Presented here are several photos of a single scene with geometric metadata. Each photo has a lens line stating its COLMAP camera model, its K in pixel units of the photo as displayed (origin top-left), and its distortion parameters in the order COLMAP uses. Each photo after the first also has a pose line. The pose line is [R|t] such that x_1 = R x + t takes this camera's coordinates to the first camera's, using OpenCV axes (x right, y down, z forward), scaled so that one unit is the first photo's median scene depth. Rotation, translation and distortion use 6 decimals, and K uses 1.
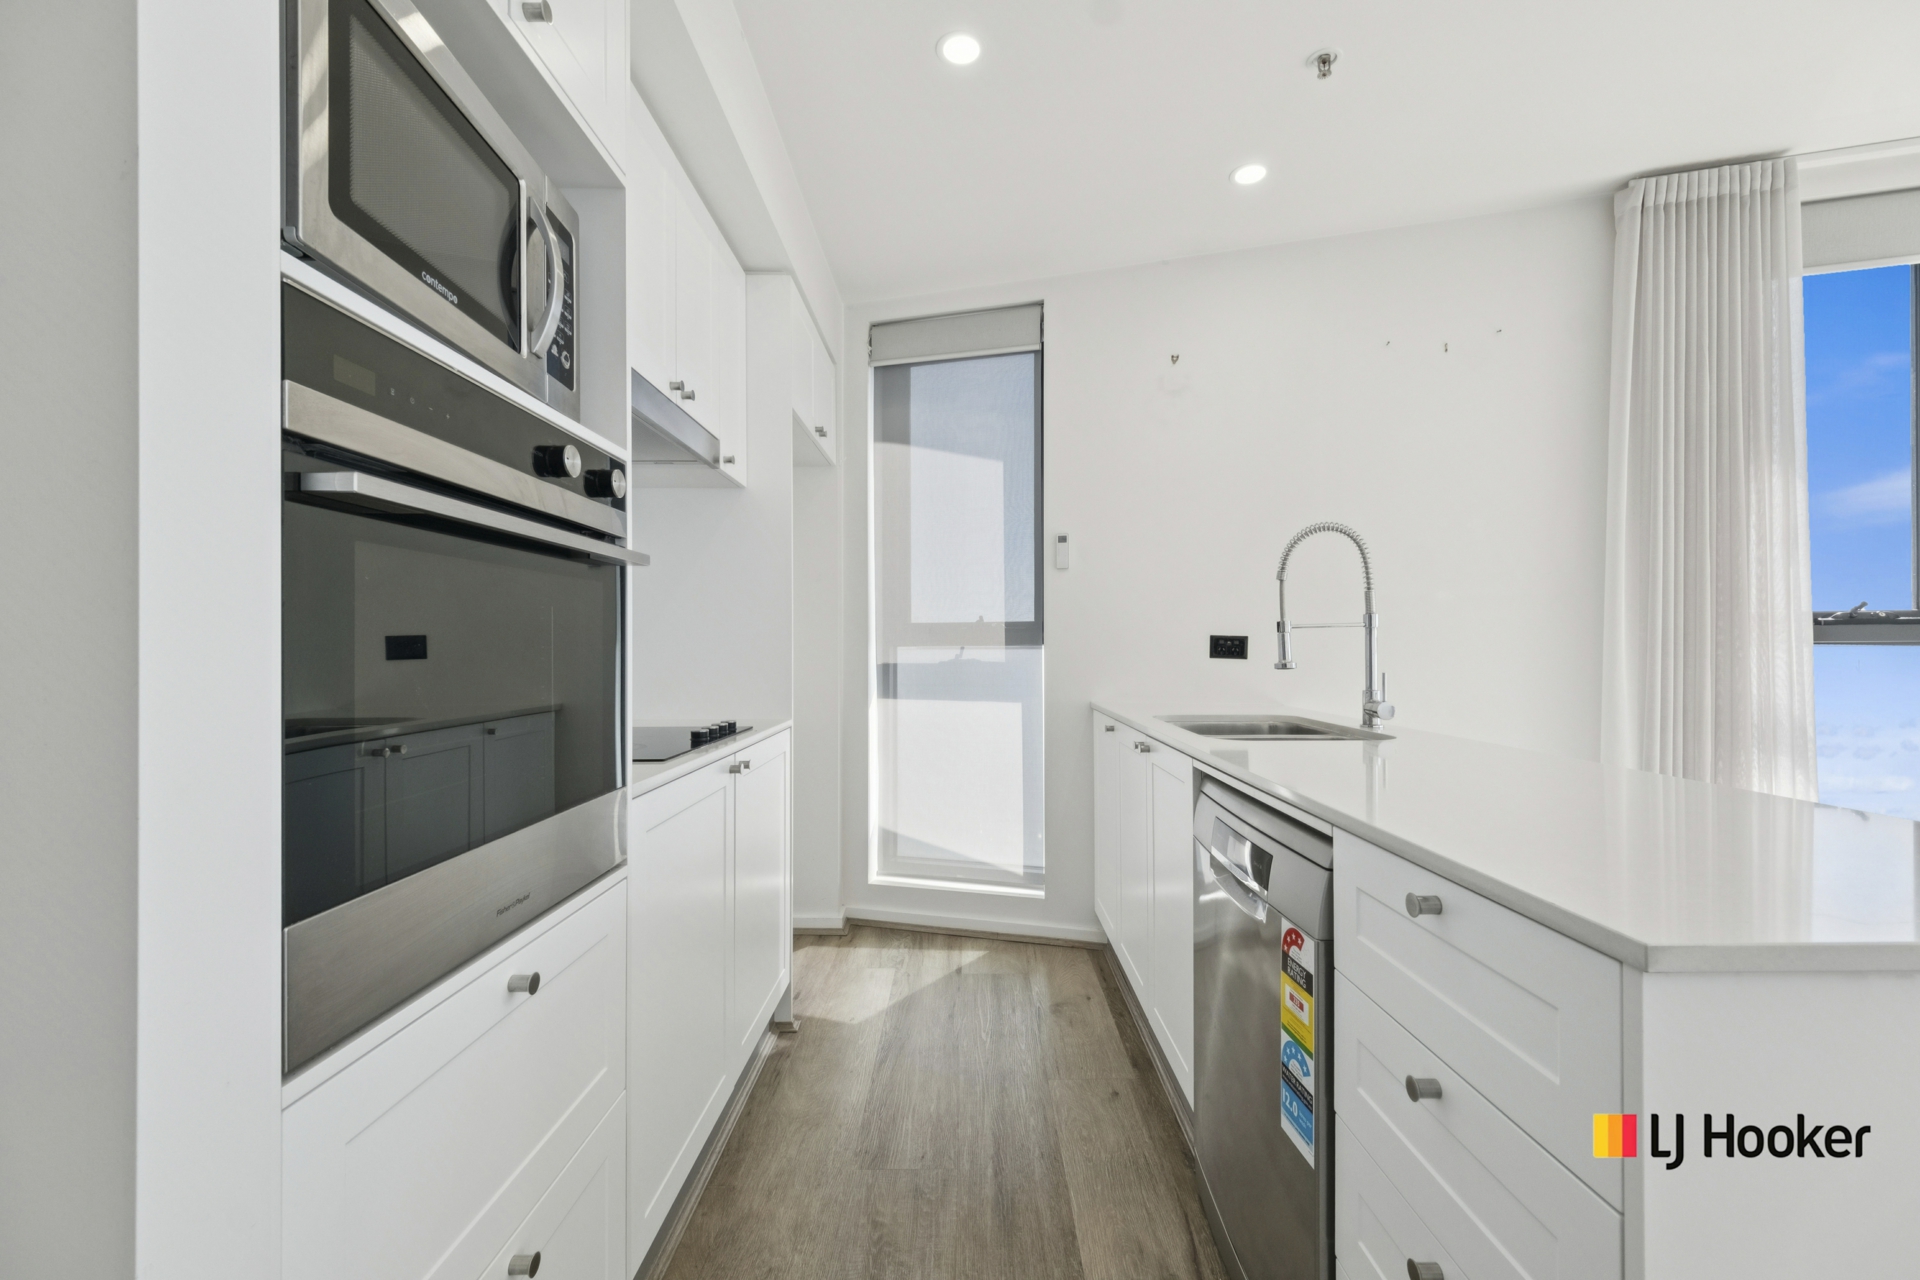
lens RADIAL K [[805.8, 0, 960.0], [0, 805.8, 640.0], [0, 0, 1]] dist [0.090999, -0.000035]
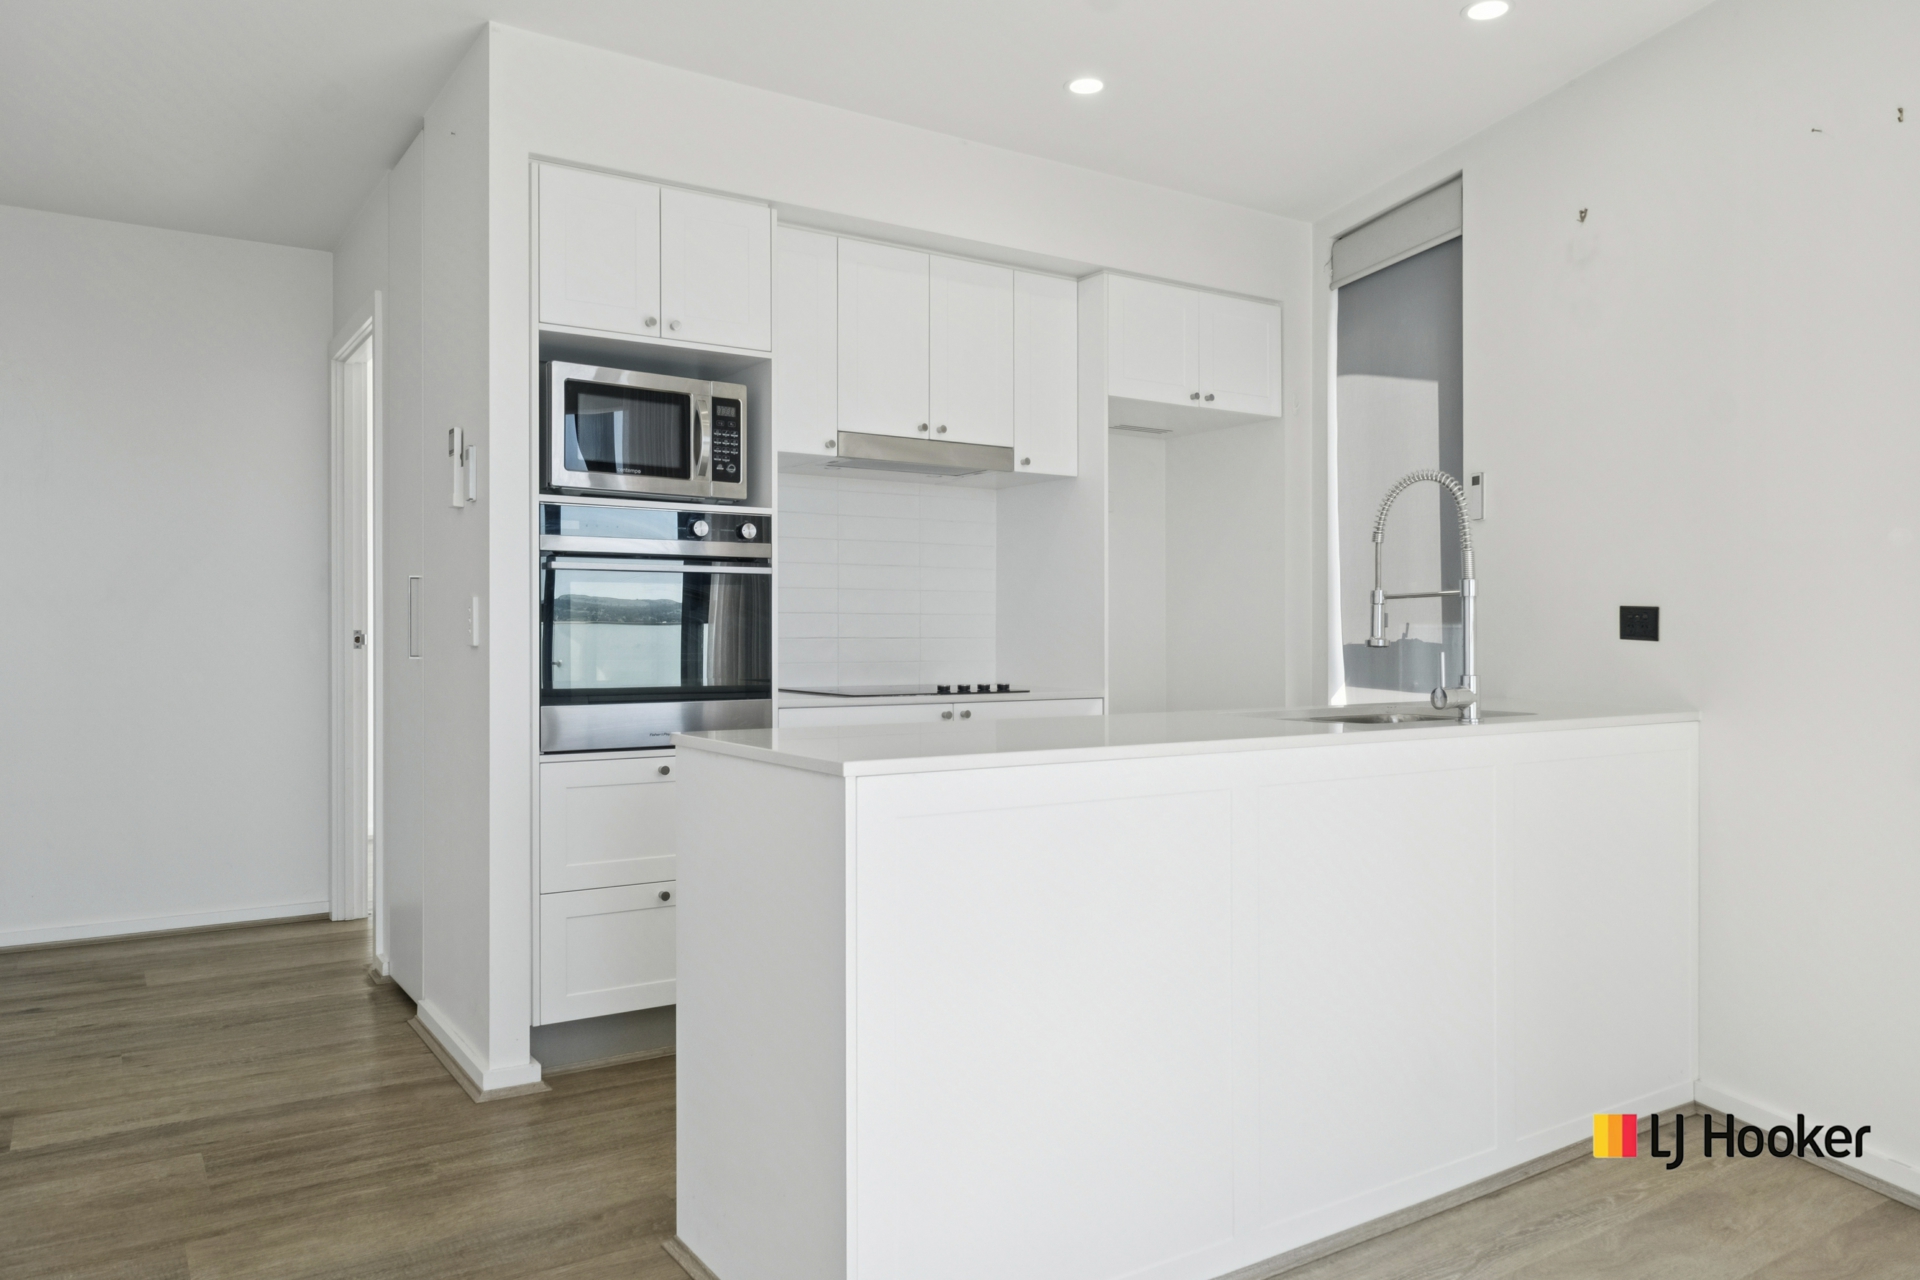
lens RADIAL K [[1308.8, 0, 960.0], [0, 1308.8, 640.0], [0, 0, 1]] dist [0.050215, 0.000006]
pose [[0.550972, 0.011761, -0.834441, 0.943235], [0.004815, 0.999839, 0.017271, 0.001231], [0.834510, -0.013534, 0.550827, -0.087745]]
